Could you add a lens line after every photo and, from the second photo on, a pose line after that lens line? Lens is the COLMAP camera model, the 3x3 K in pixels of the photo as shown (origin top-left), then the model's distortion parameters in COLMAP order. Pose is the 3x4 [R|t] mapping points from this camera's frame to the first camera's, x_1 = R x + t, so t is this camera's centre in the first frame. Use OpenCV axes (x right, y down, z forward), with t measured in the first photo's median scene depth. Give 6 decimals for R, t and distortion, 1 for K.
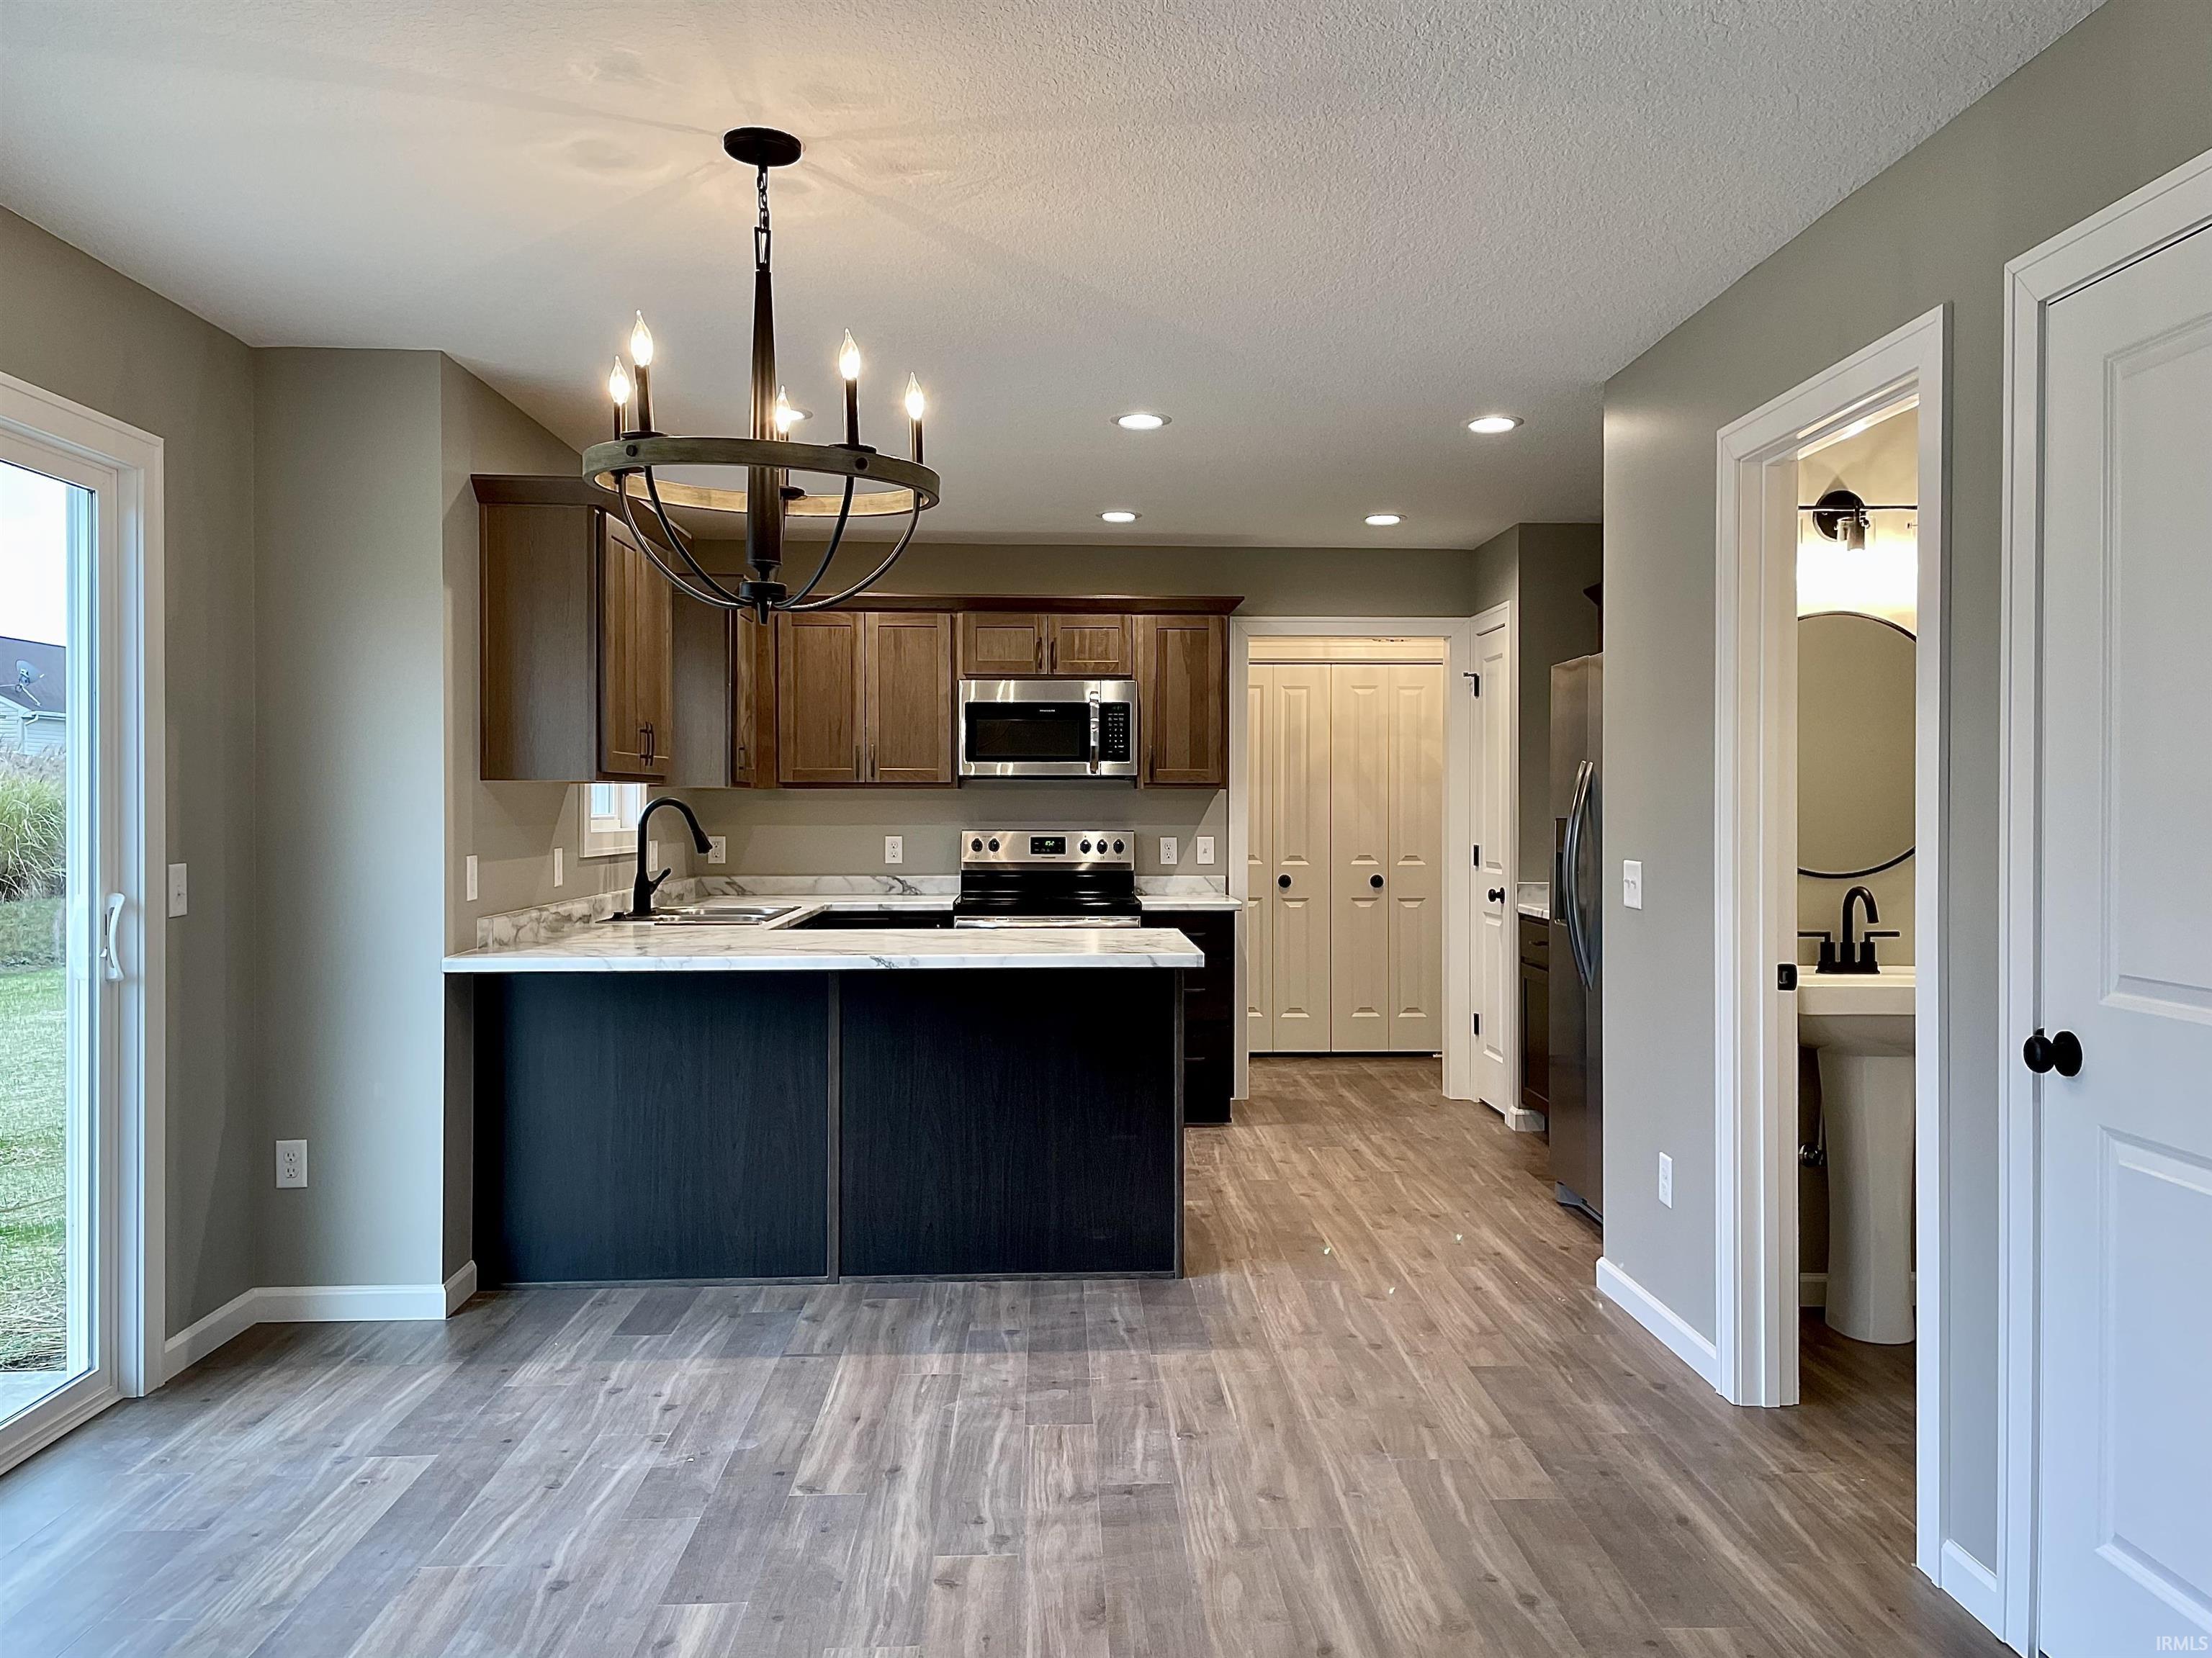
lens RADIAL K [[1656.5, 0, 1135.0], [0, 1656.5, 820.4], [0, 0, 1]] dist [0.097213, -0.128698]
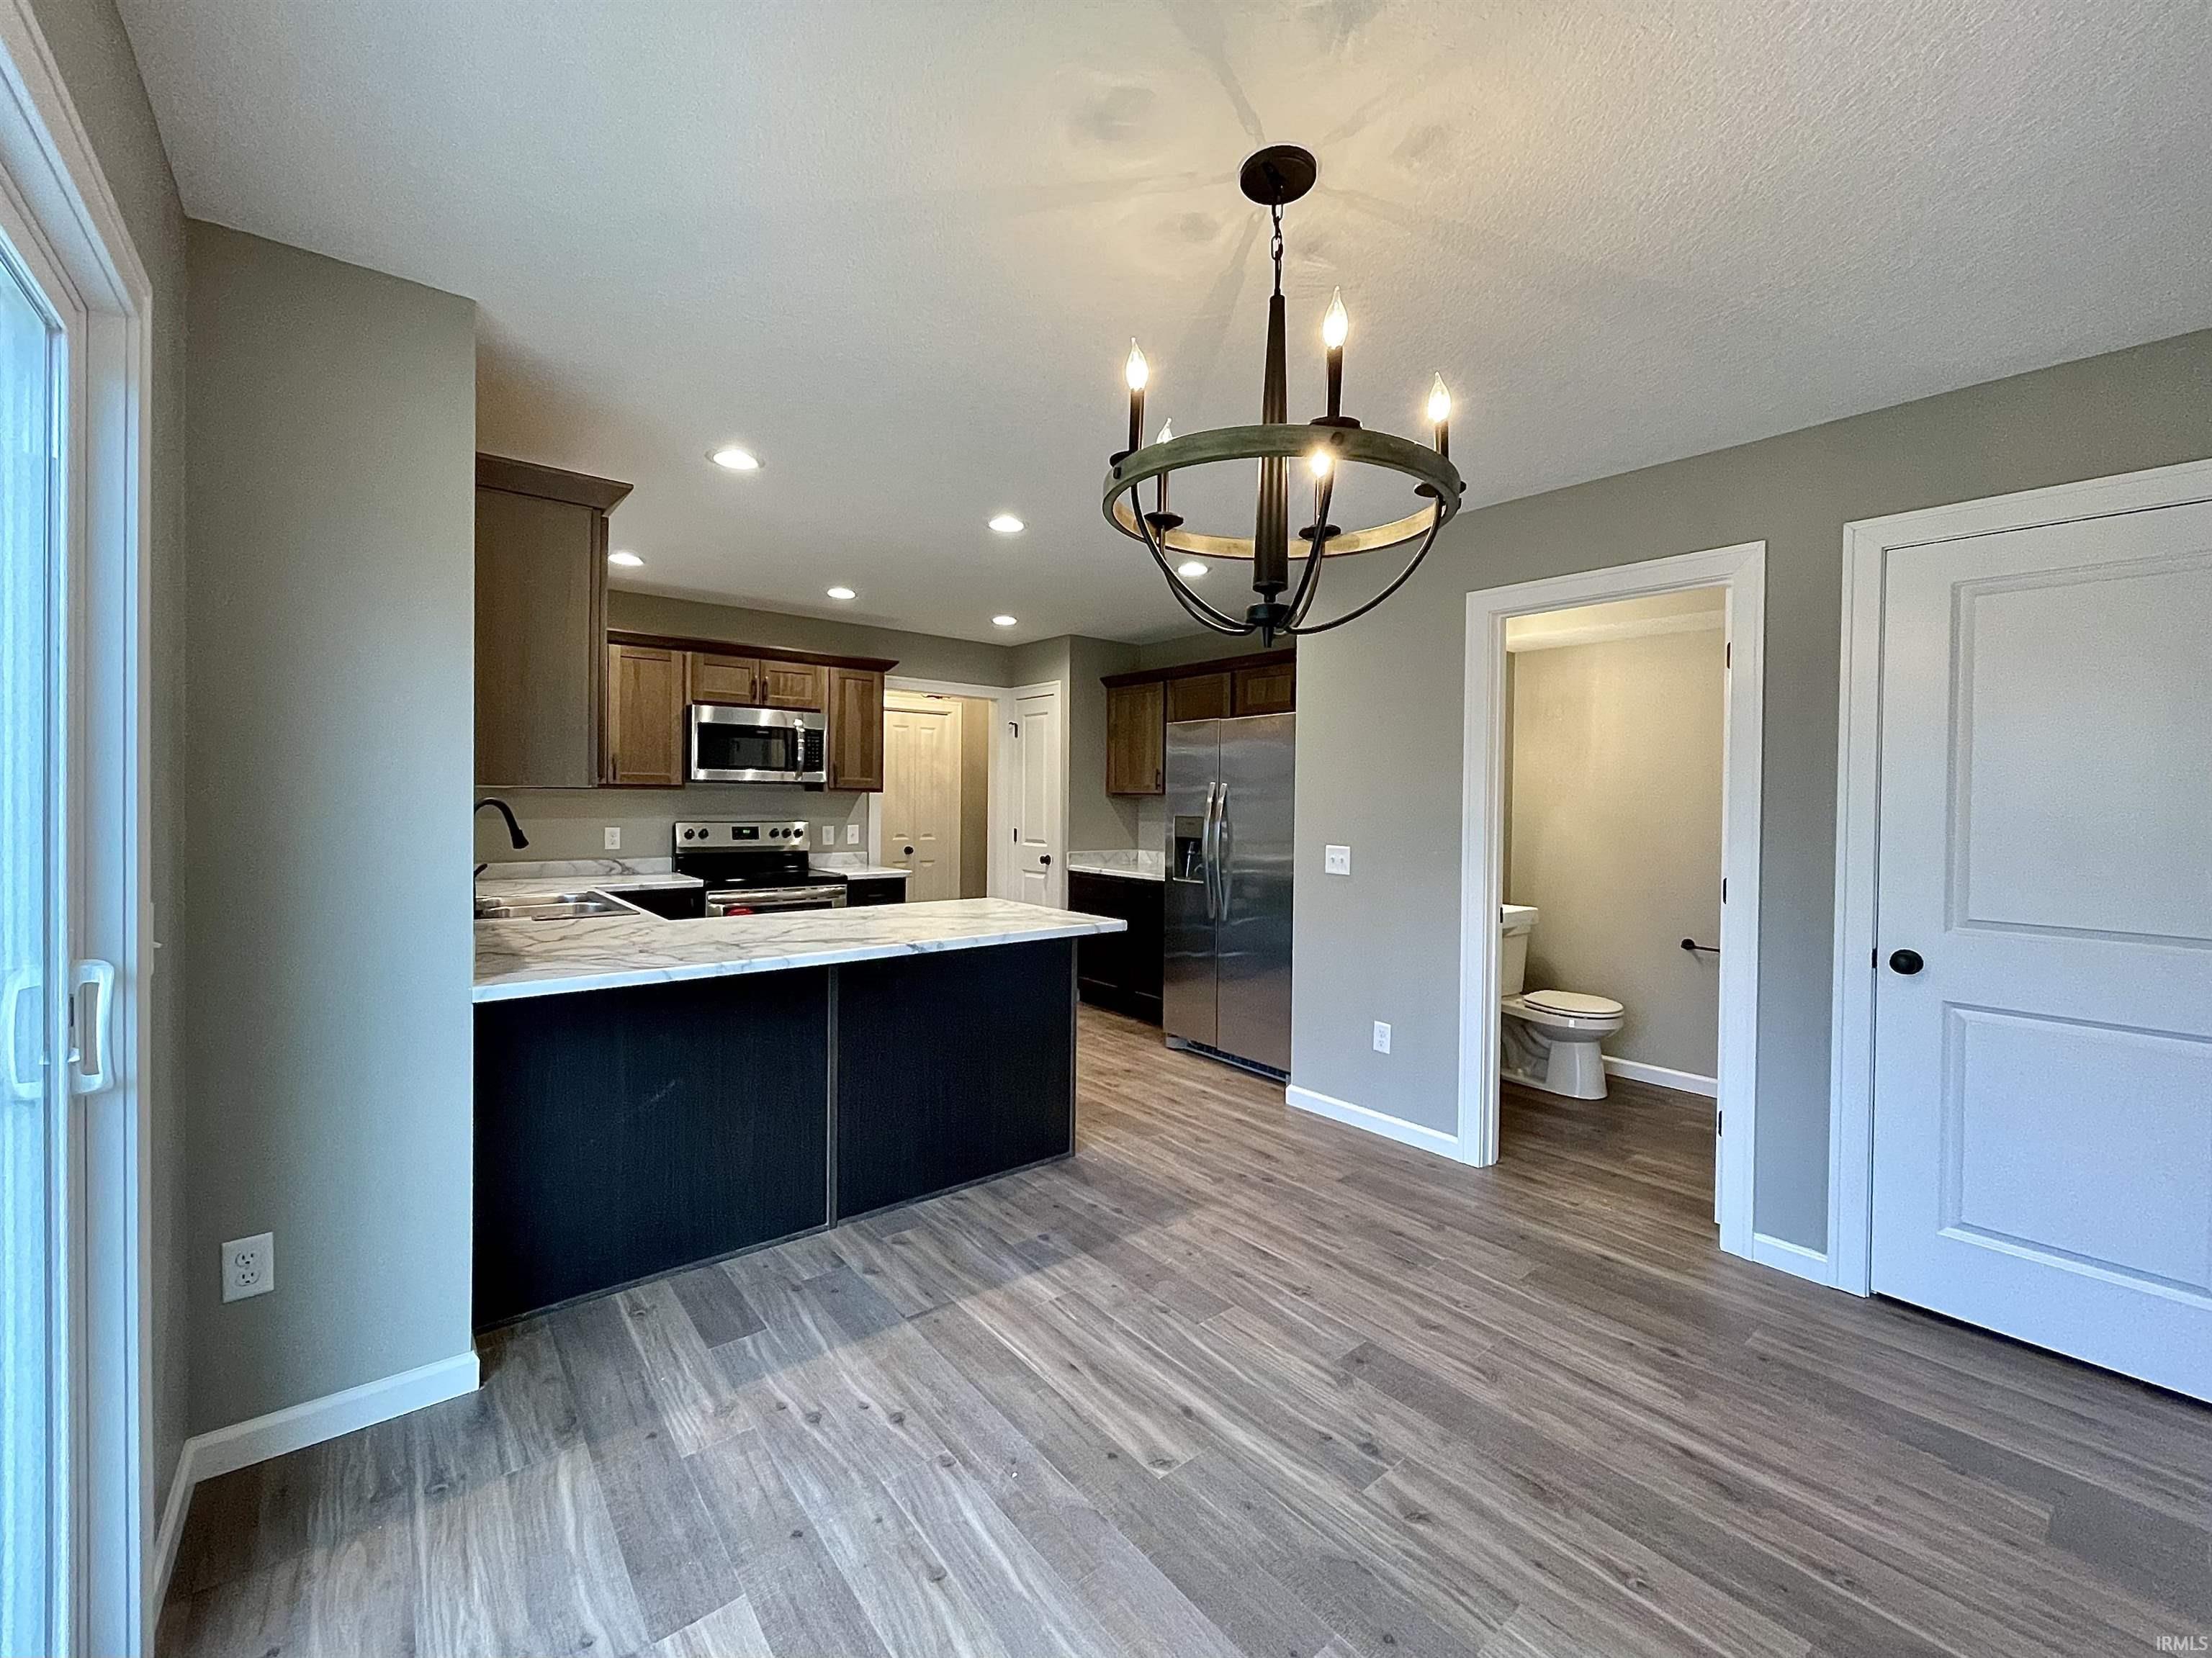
lens RADIAL K [[898.6, 0, 1080.9], [0, 898.6, 810.0], [0, 0, 1]] dist [-0.002300, -0.000474]
pose [[0.810525, -0.000165, 0.585704, -0.311922], [-0.004796, 0.999965, 0.006920, -0.011738], [-0.585685, -0.008418, 0.810495, 0.312296]]
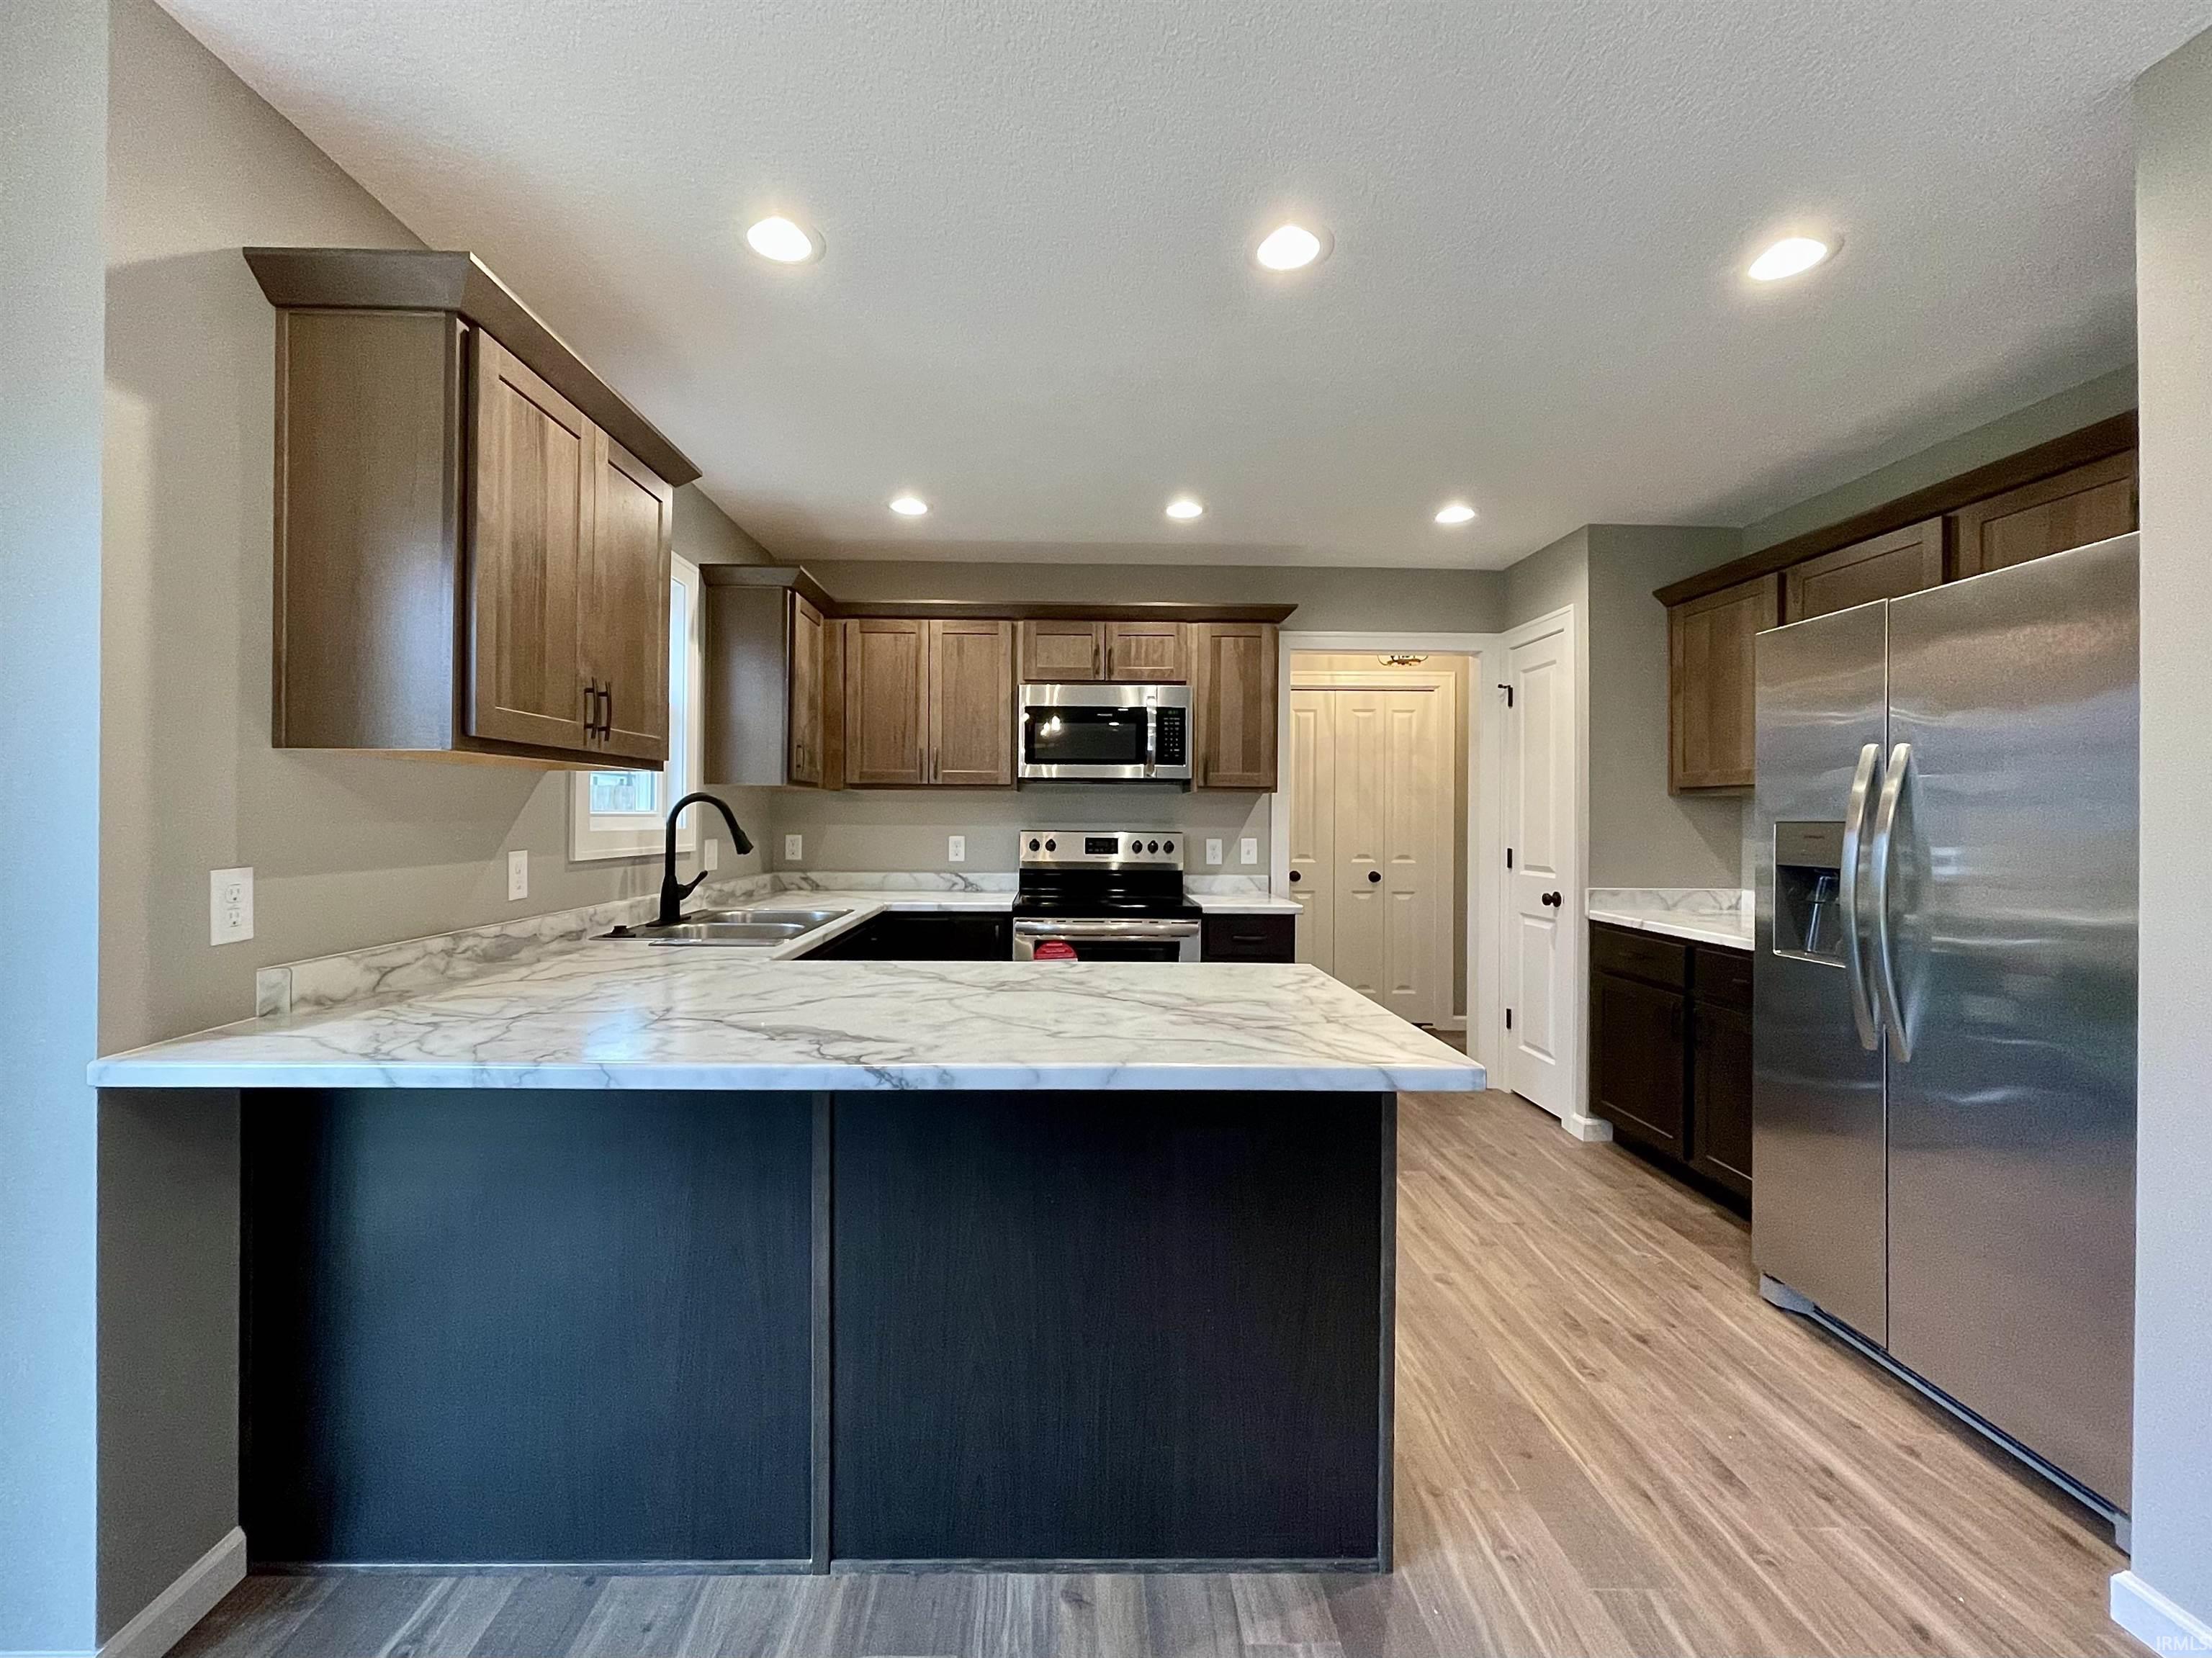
lens RADIAL K [[898.6, 0, 1080.9], [0, 898.6, 810.0], [0, 0, 1]] dist [-0.002300, -0.000474]
pose [[0.999570, 0.006086, -0.028682, -0.059987], [-0.006558, 0.999844, -0.016395, 0.002206], [0.028577, 0.016576, 0.999454, 0.519179]]
